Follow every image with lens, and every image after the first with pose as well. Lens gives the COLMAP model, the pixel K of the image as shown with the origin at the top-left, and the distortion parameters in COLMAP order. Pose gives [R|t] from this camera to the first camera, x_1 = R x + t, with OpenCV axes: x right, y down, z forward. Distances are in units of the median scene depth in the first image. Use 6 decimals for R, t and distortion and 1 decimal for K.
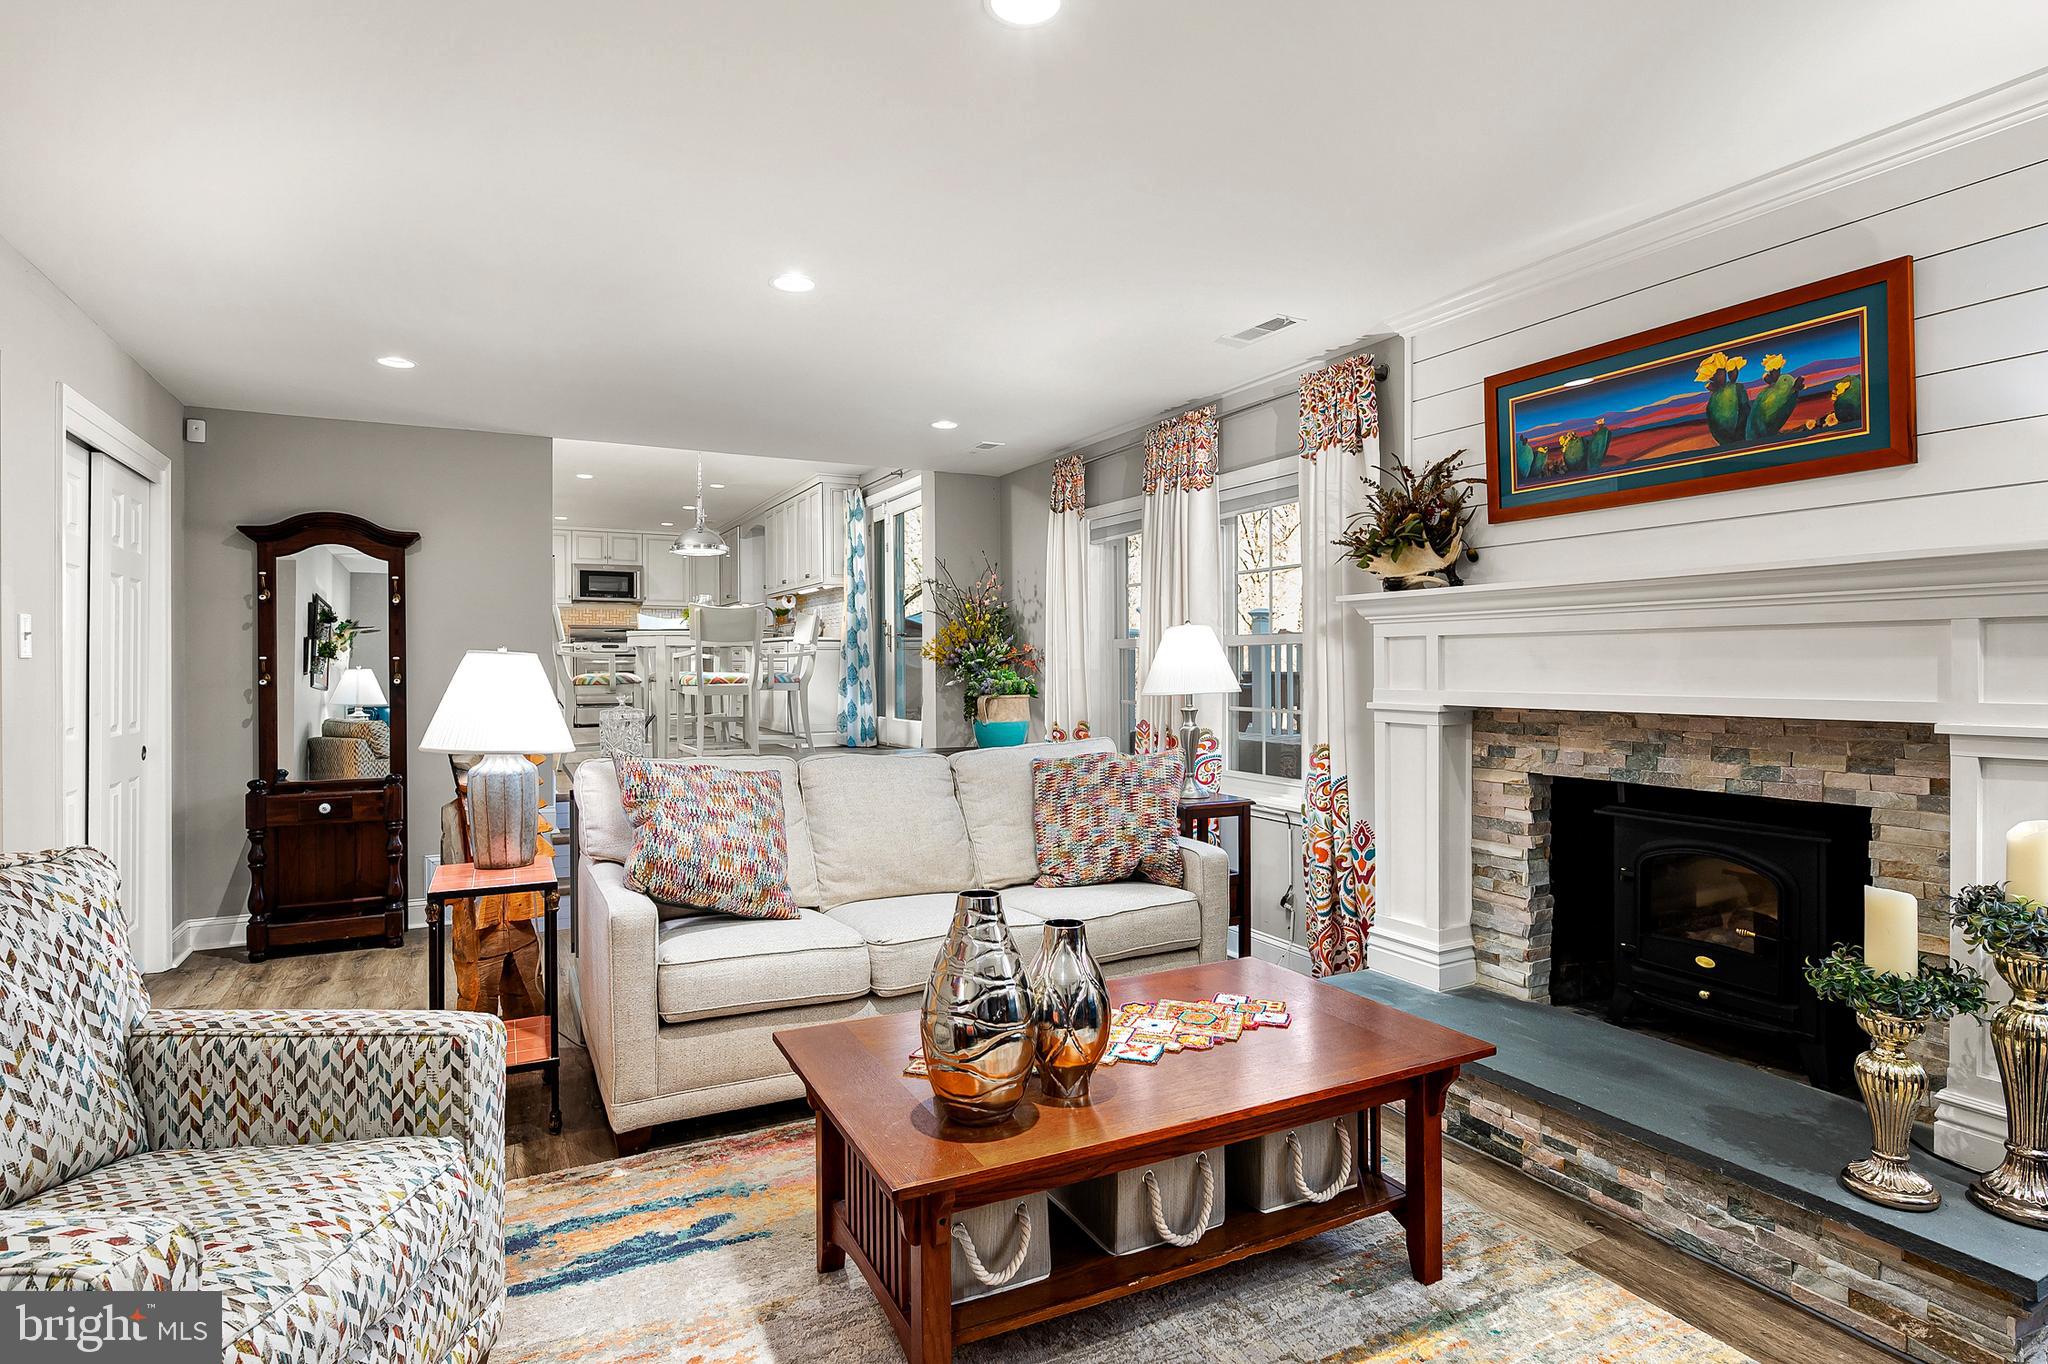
lens RADIAL K [[1060.2, 0, 1031.4], [0, 1060.2, 672.4], [0, 0, 1]] dist [-0.001290, -0.002343]
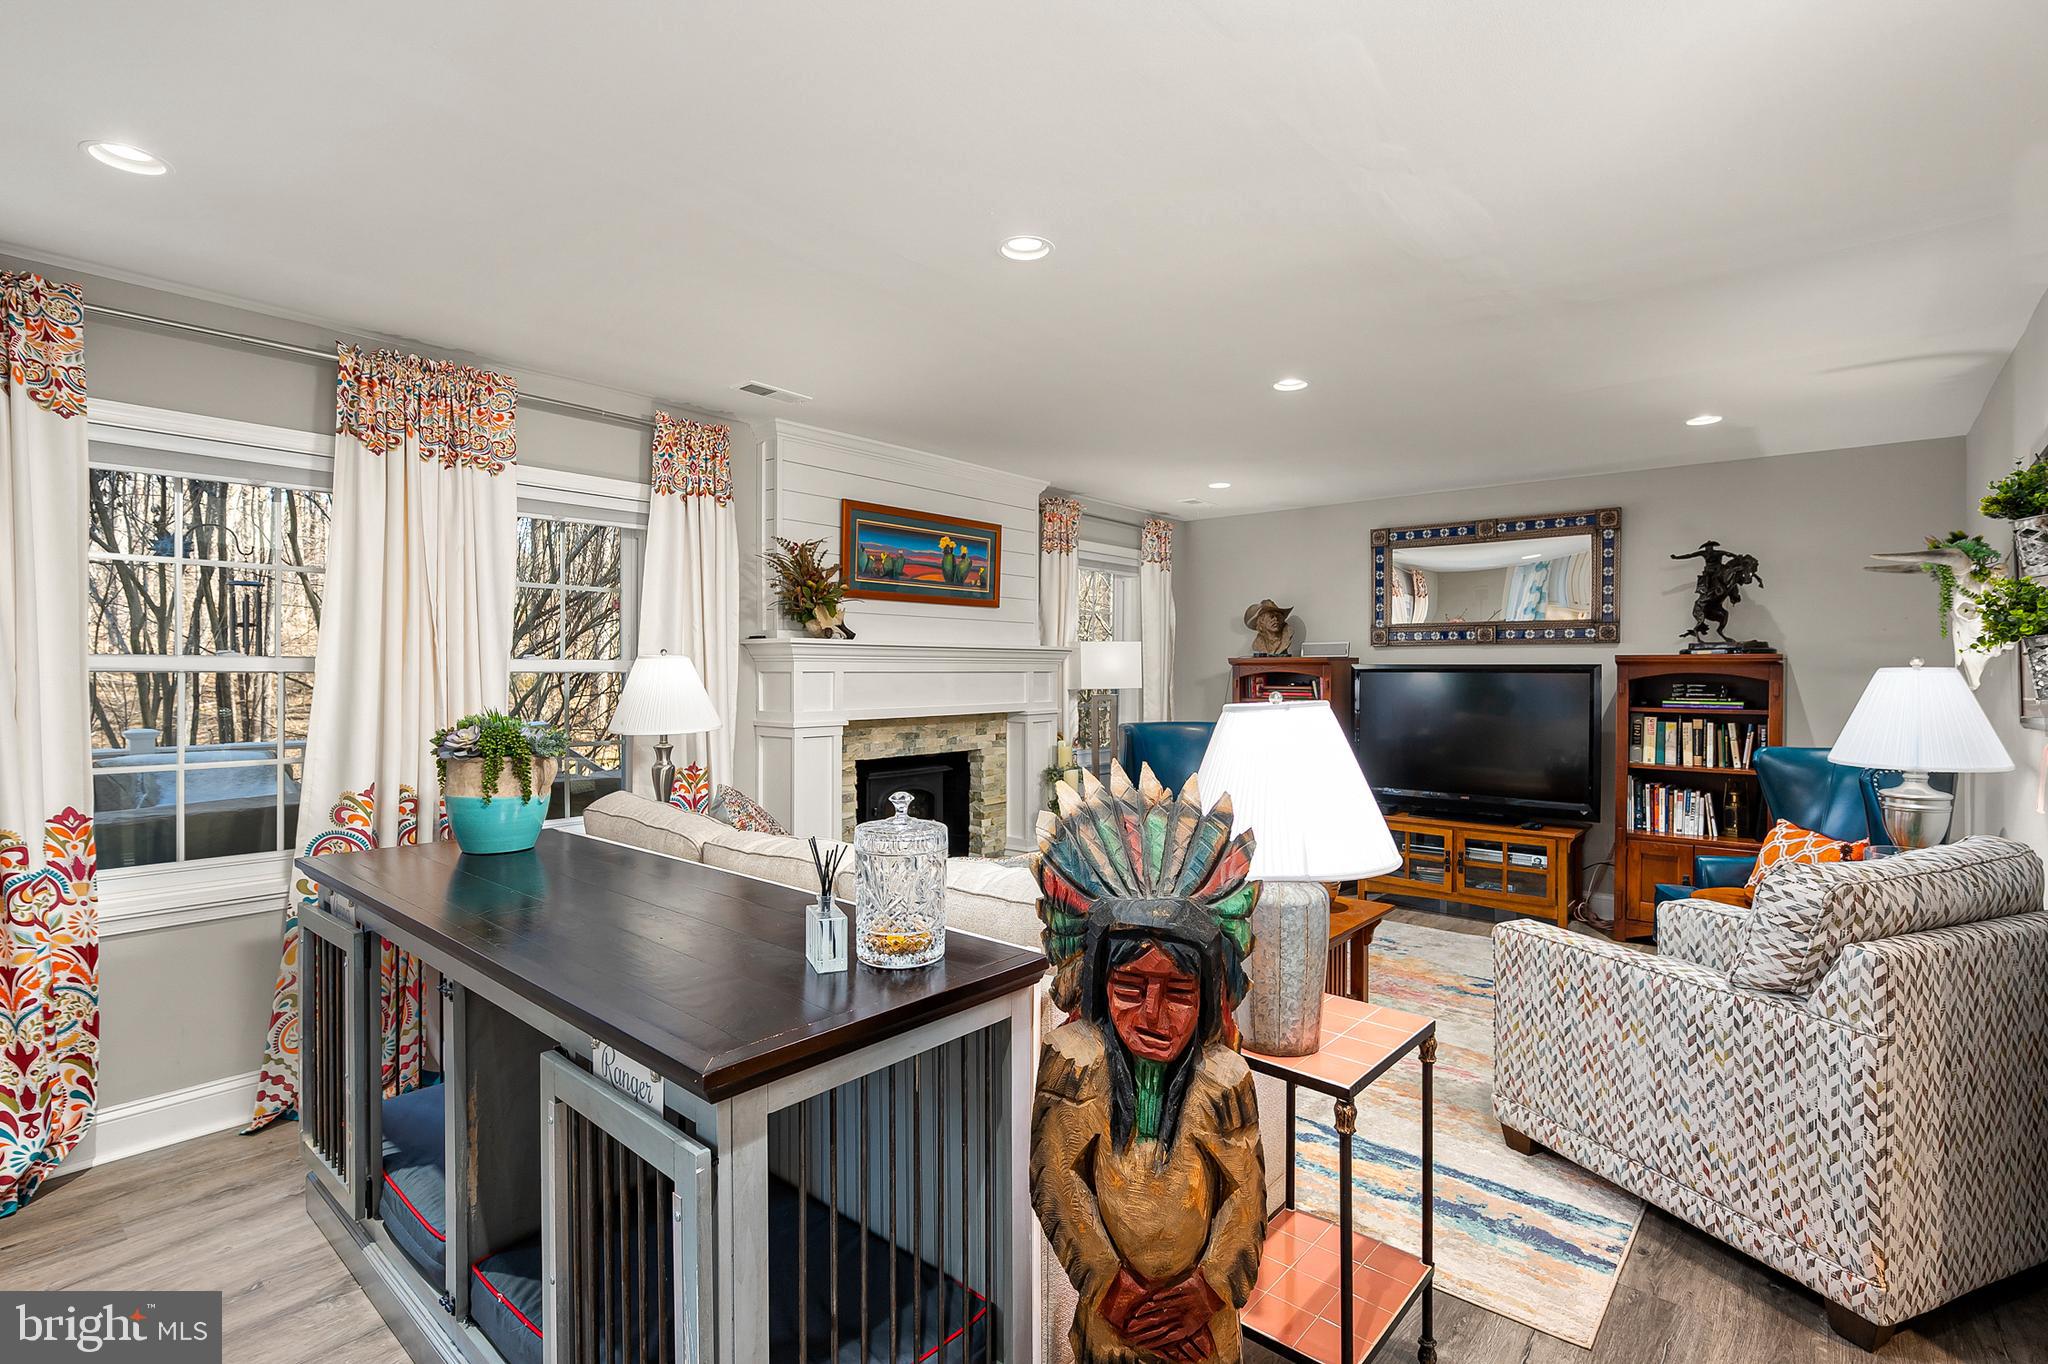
lens RADIAL K [[964.1, 0, 1035.4], [0, 964.1, 665.8], [0, 0, 1]] dist [0.057135, 0.000383]
pose [[-0.370277, 0.012520, 0.928837, -0.965884], [0.010183, 0.999904, -0.009418, -0.028831], [-0.928866, 0.005971, -0.370369, 1.300754]]
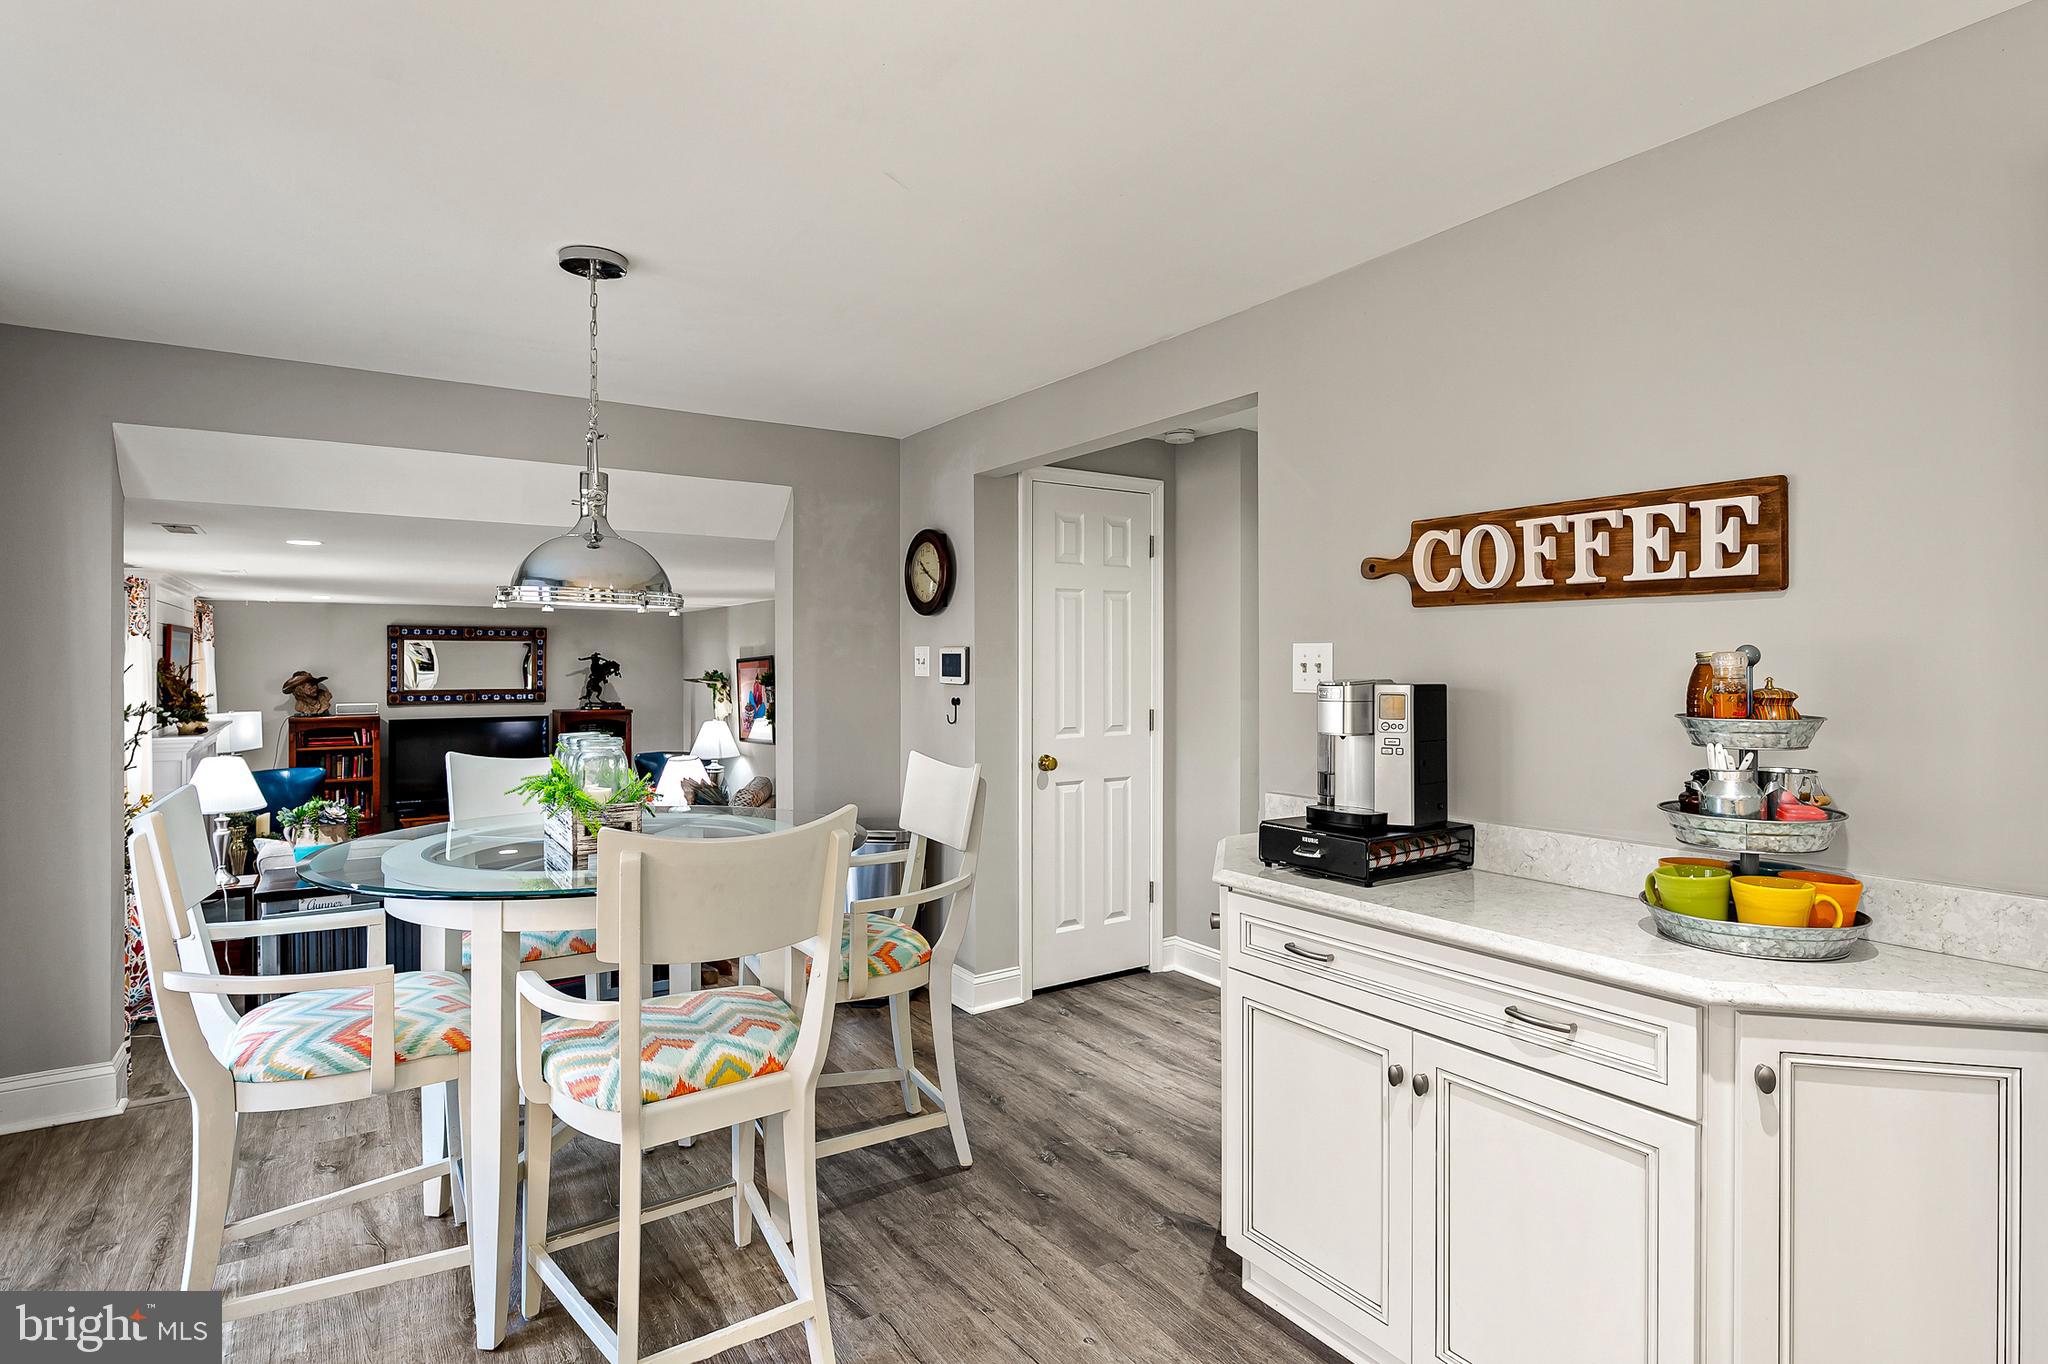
lens RADIAL K [[1060.2, 0, 1027.1], [0, 1060.2, 666.4], [0, 0, 1]] dist [-0.001290, -0.002343]
pose [[-0.994443, 0.013236, -0.104443, -0.928662], [0.011168, 0.999730, 0.020356, -0.234971], [0.104684, 0.019076, -0.994323, 3.202325]]
